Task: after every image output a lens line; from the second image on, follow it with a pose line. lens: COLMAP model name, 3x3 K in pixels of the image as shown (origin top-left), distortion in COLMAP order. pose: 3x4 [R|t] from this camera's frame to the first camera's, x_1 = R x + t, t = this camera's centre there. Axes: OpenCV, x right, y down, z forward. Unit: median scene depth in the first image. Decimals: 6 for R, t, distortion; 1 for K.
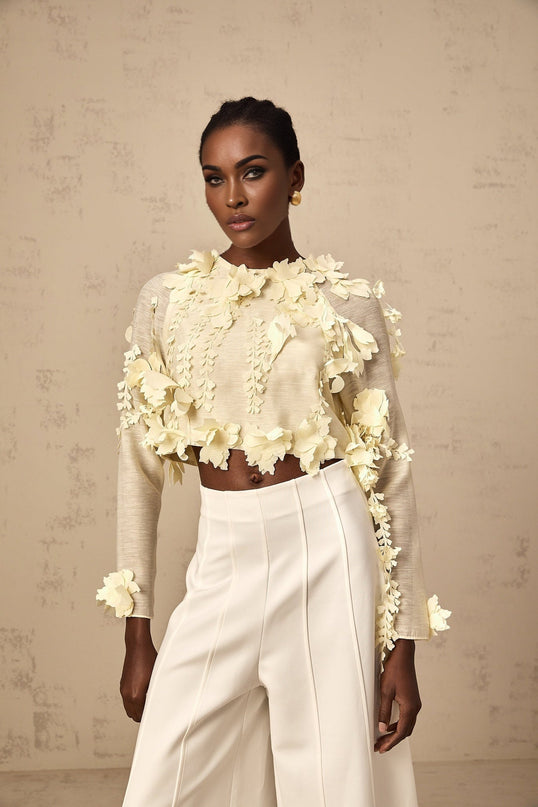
lens RADIAL K [[1121.5, 0, 264.0], [0, 1121.5, 424.3], [0, 0, 1]] dist [-0.016084, 0.000000]
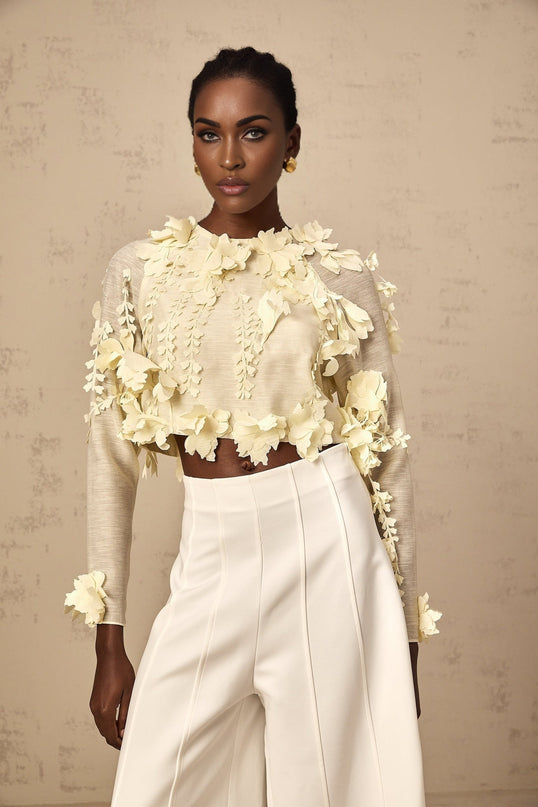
lens RADIAL K [[1121.5, 0, 256.5], [0, 1121.5, 419.4], [0, 0, 1]] dist [-0.016084, 0.000000]
pose [[0.999766, -0.000295, 0.021618, -0.017276], [0.000107, 0.999962, 0.008734, -0.001062], [-0.021620, -0.008729, 0.999728, 0.122791]]
